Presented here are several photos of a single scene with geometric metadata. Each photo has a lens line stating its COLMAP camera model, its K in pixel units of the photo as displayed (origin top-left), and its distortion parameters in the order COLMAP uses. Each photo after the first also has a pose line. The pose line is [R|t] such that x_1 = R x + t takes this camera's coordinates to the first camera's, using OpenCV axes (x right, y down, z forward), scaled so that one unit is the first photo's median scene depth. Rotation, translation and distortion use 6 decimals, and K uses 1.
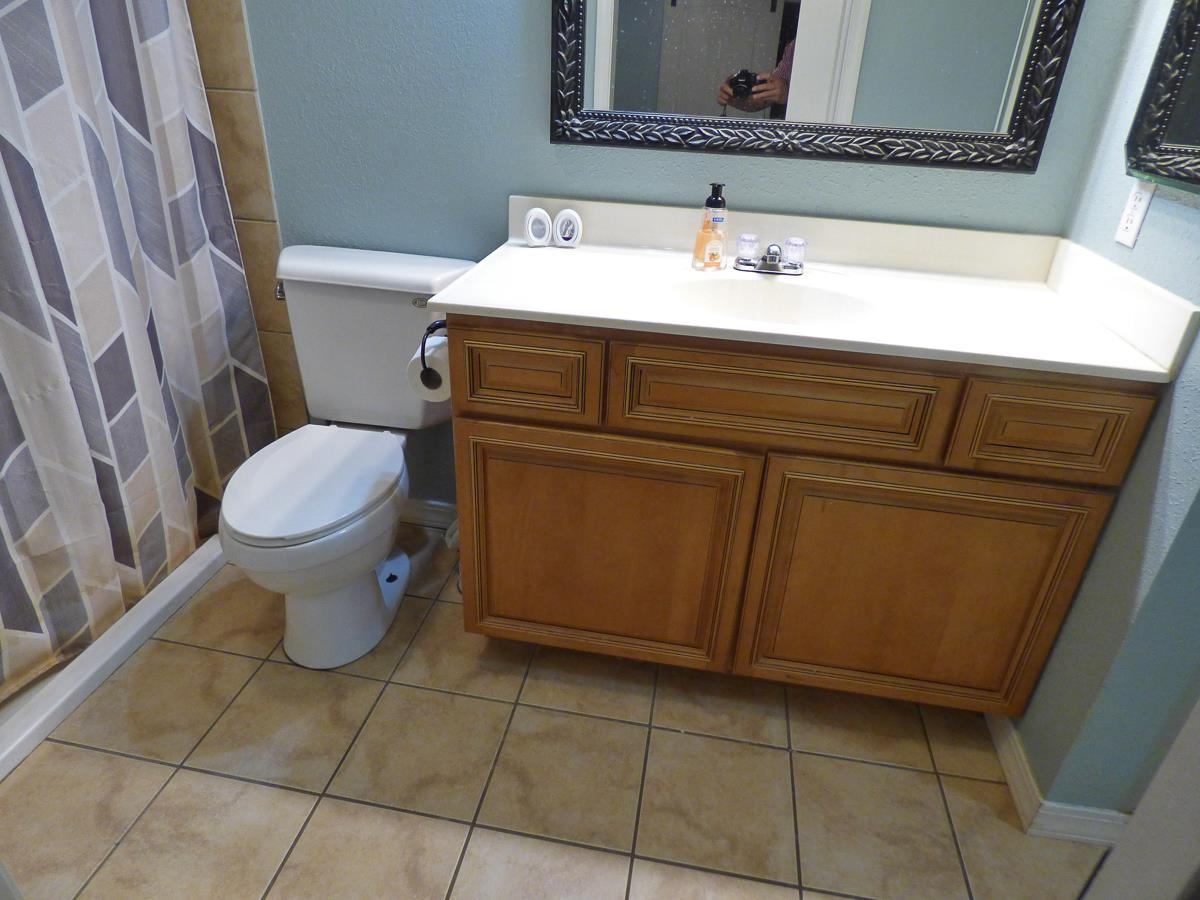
lens RADIAL K [[728.5, 0, 598.4], [0, 728.5, 445.6], [0, 0, 1]] dist [-0.008709, -0.000922]
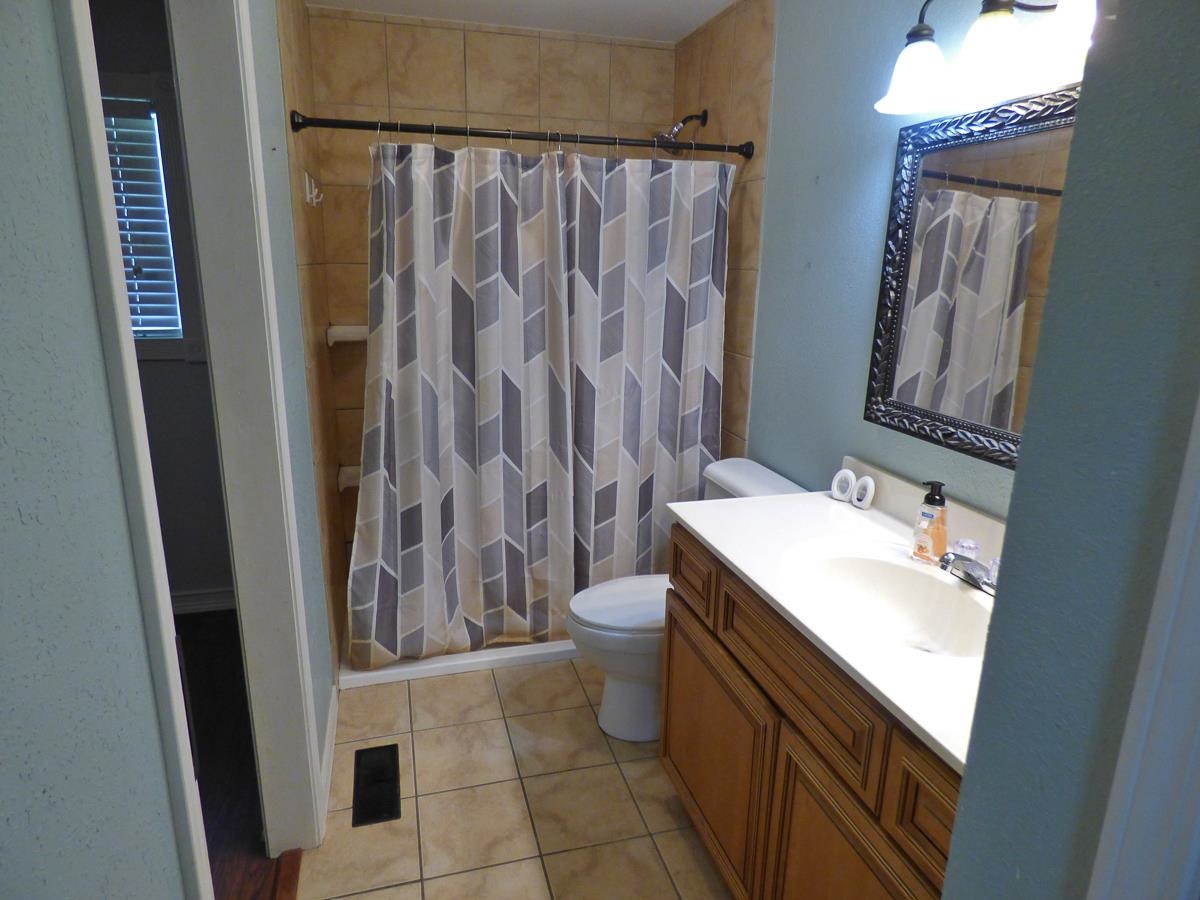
lens RADIAL K [[728.5, 0, 598.4], [0, 728.5, 445.6], [0, 0, 1]] dist [-0.008709, -0.000922]
pose [[0.432663, 0.189065, -0.881508, 0.819761], [-0.419553, 0.907661, -0.011251, -0.190789], [0.797984, 0.374707, 0.472034, 0.116701]]
